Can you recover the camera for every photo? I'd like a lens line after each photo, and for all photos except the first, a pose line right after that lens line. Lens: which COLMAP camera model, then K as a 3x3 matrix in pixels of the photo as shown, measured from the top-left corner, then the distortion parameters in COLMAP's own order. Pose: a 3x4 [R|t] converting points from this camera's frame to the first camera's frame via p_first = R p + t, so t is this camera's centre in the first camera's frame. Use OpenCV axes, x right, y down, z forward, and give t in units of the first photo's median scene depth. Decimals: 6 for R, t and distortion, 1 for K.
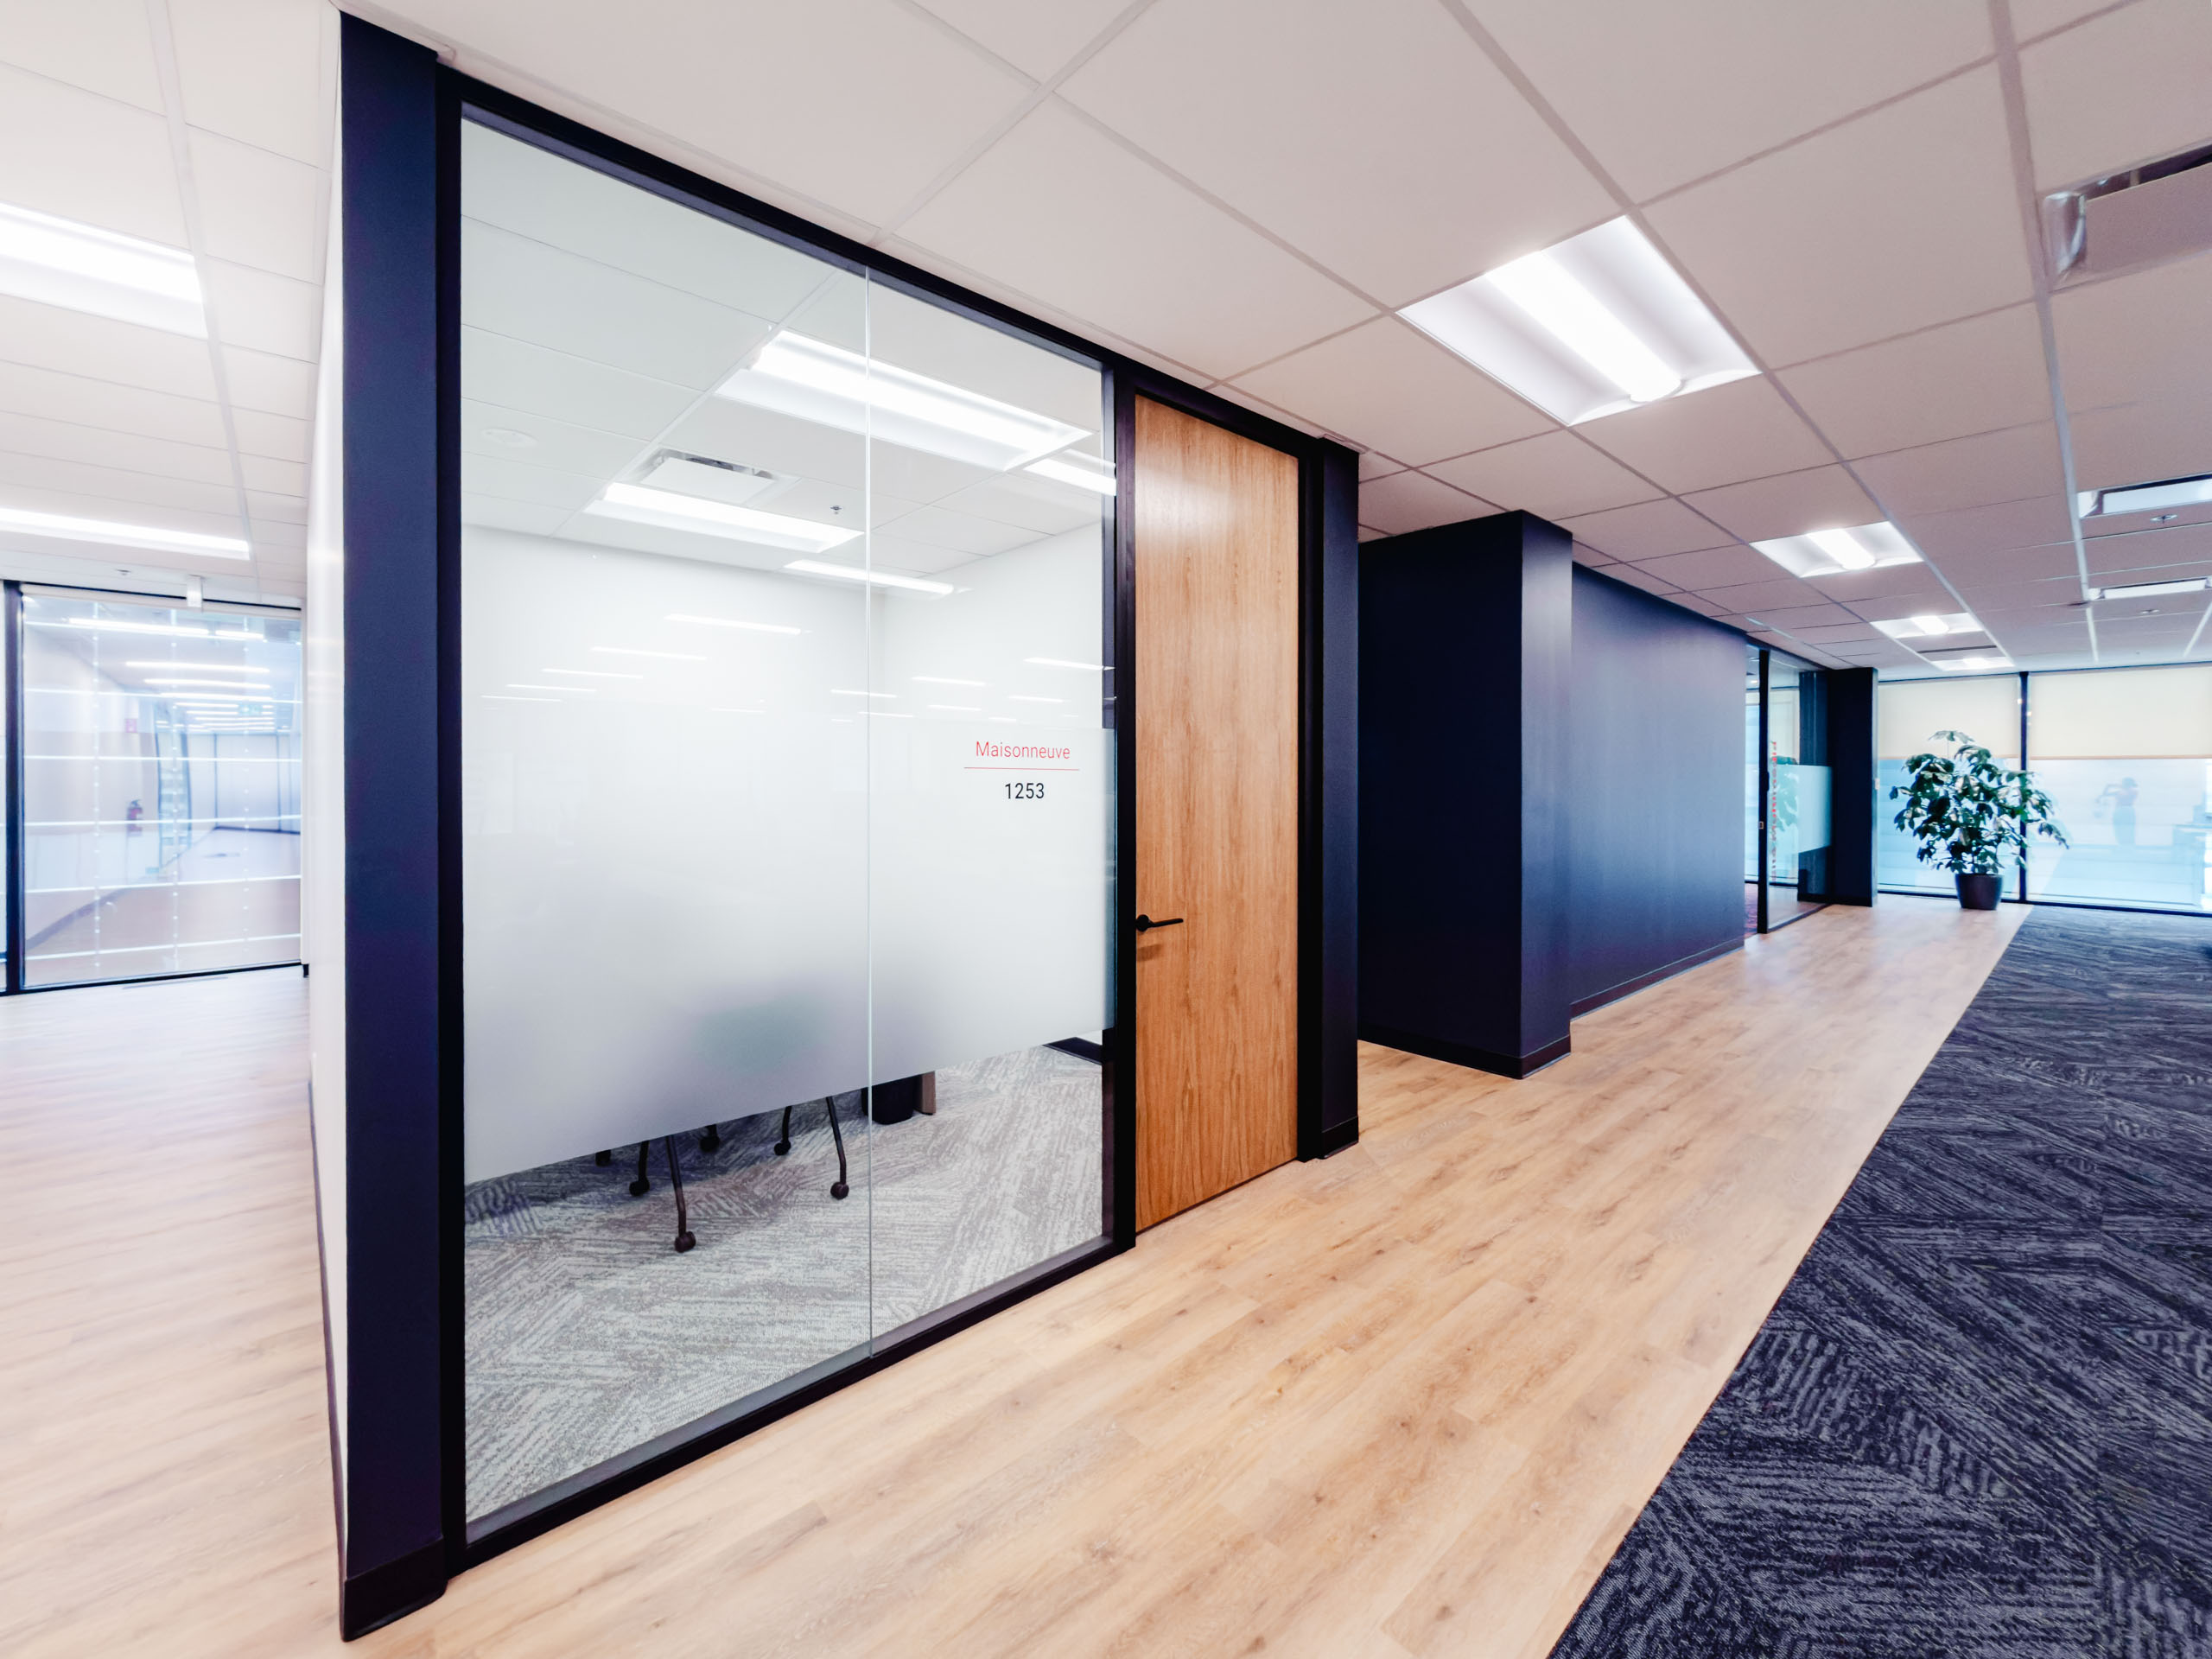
lens RADIAL K [[890.7, 0, 1112.6], [0, 890.7, 772.8], [0, 0, 1]] dist [0.001120, 0.000049]
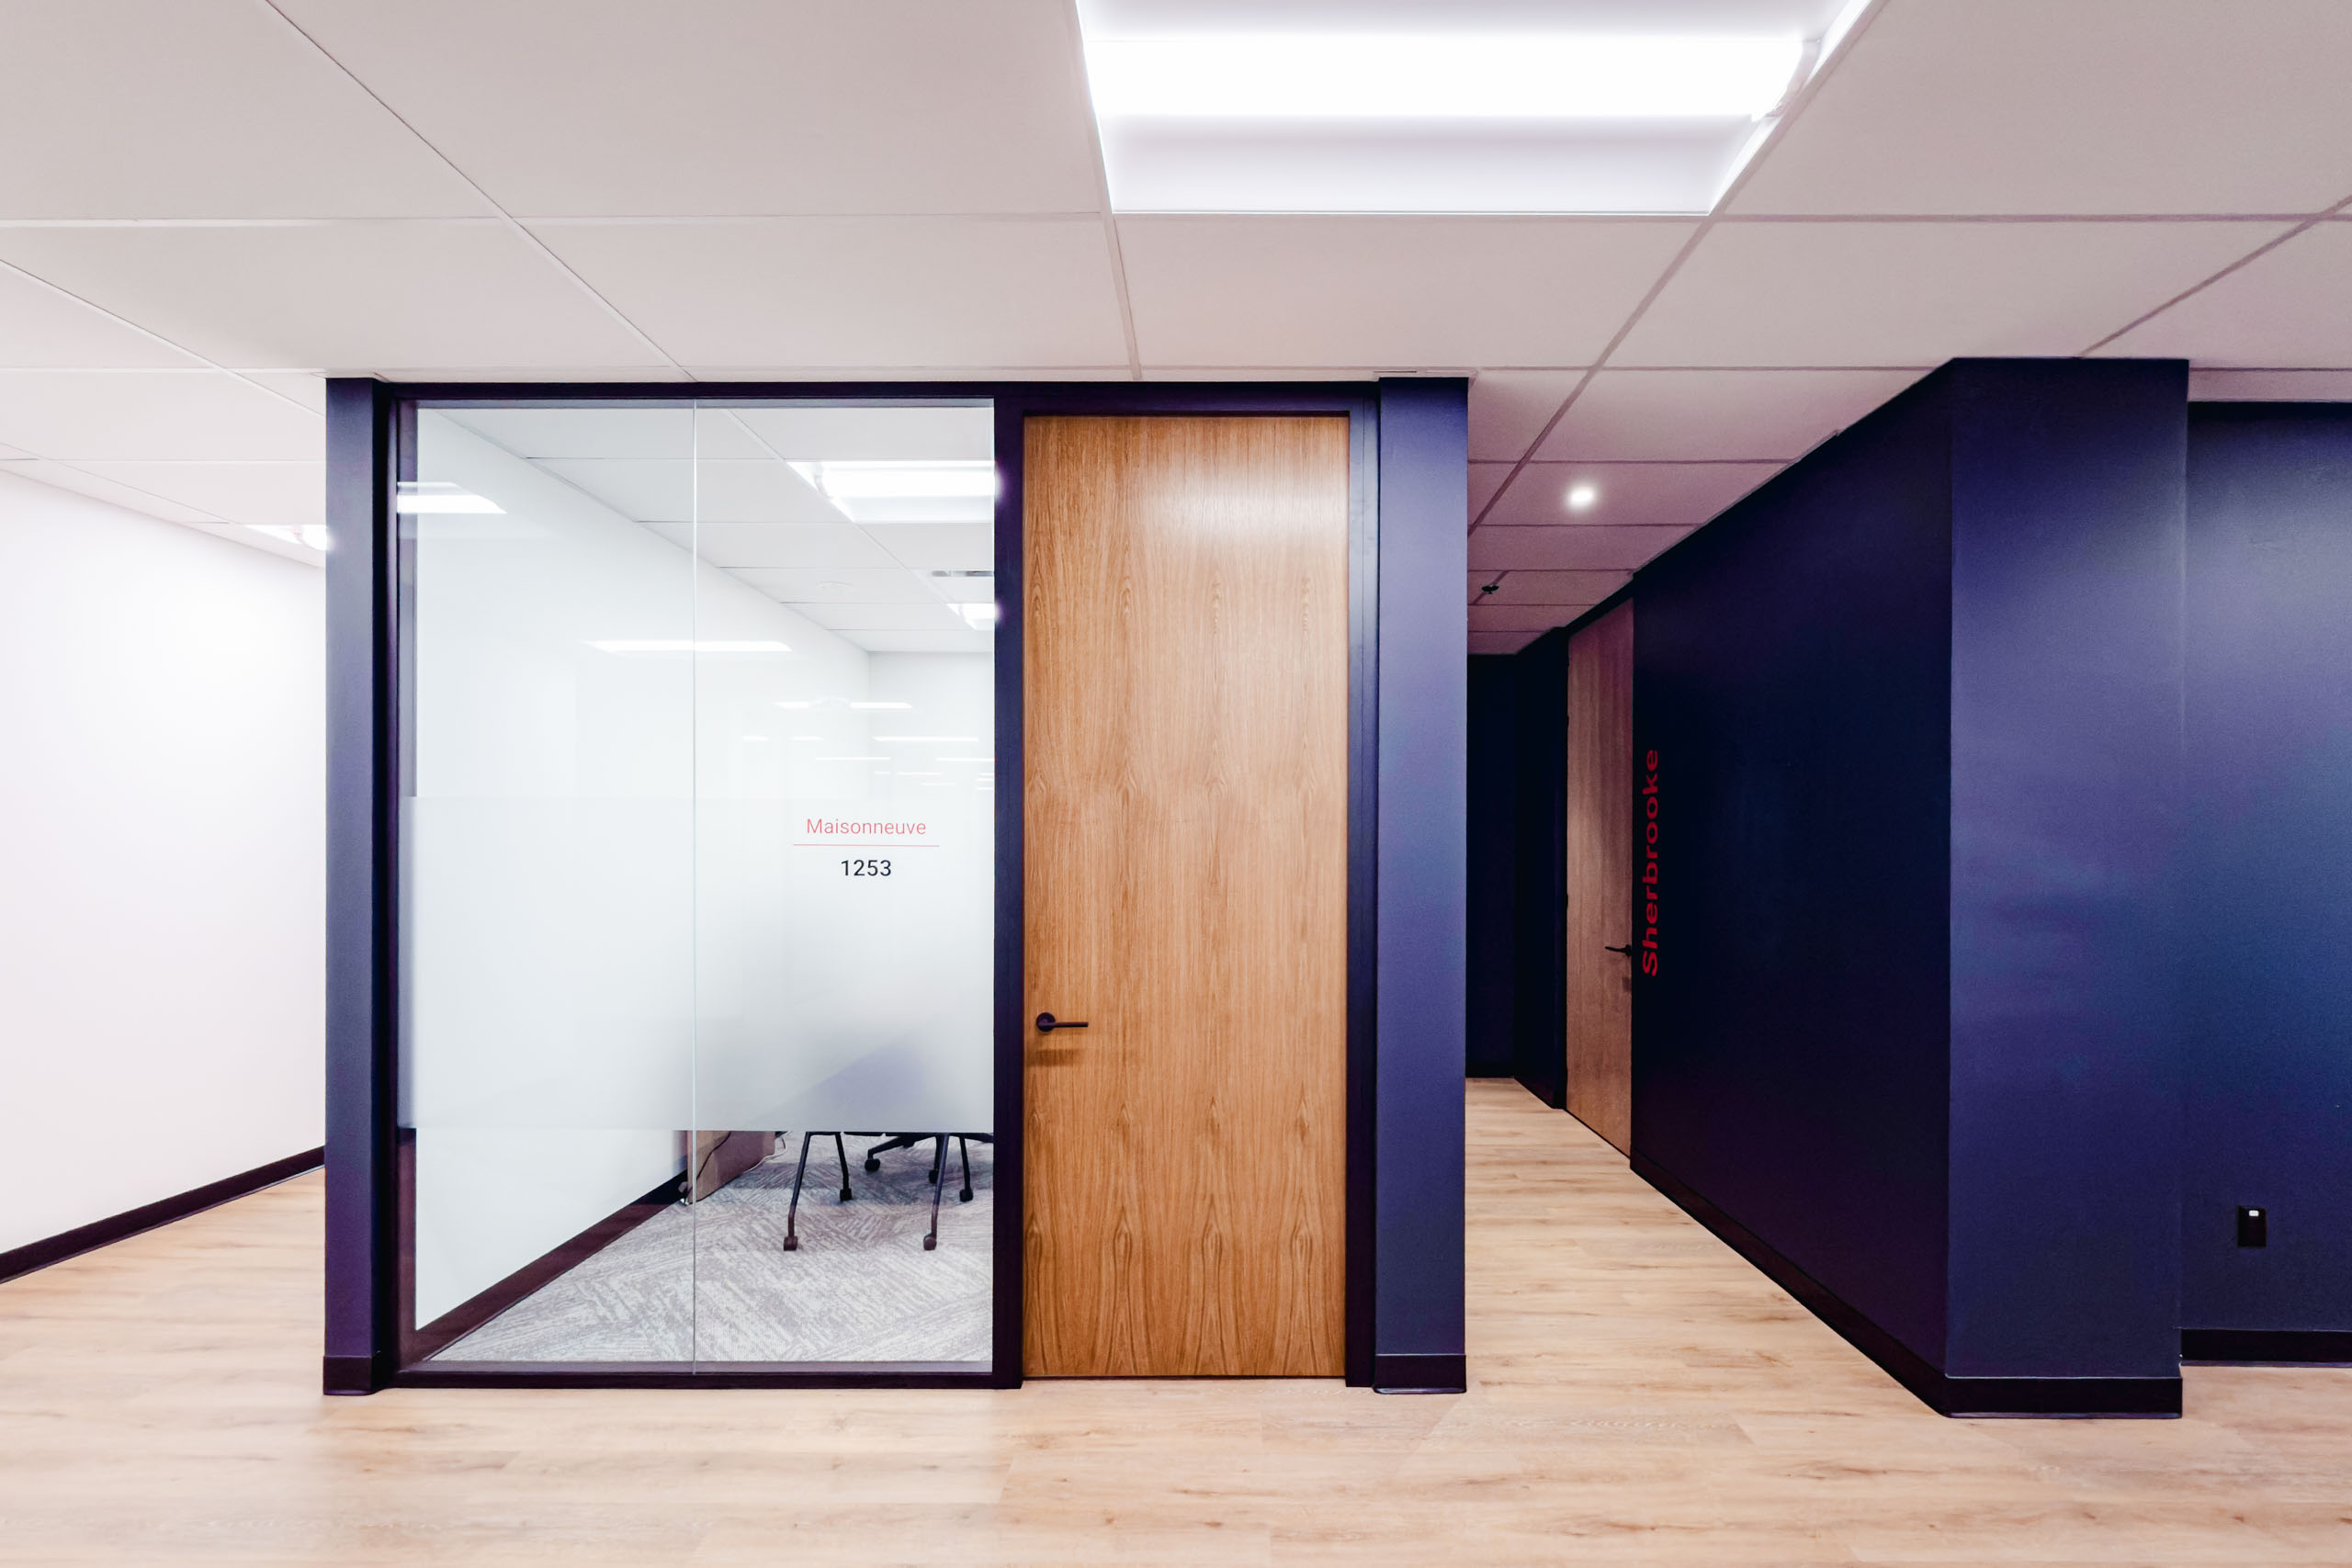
lens RADIAL K [[942.7, 0, 1180.8], [0, 942.7, 845.5], [0, 0, 1]] dist [-0.000040, 0.000292]
pose [[0.746183, -0.003955, -0.665730, 0.709621], [0.001476, 0.999990, -0.004286, 0.000473], [0.665740, 0.002215, 0.746181, 0.381903]]
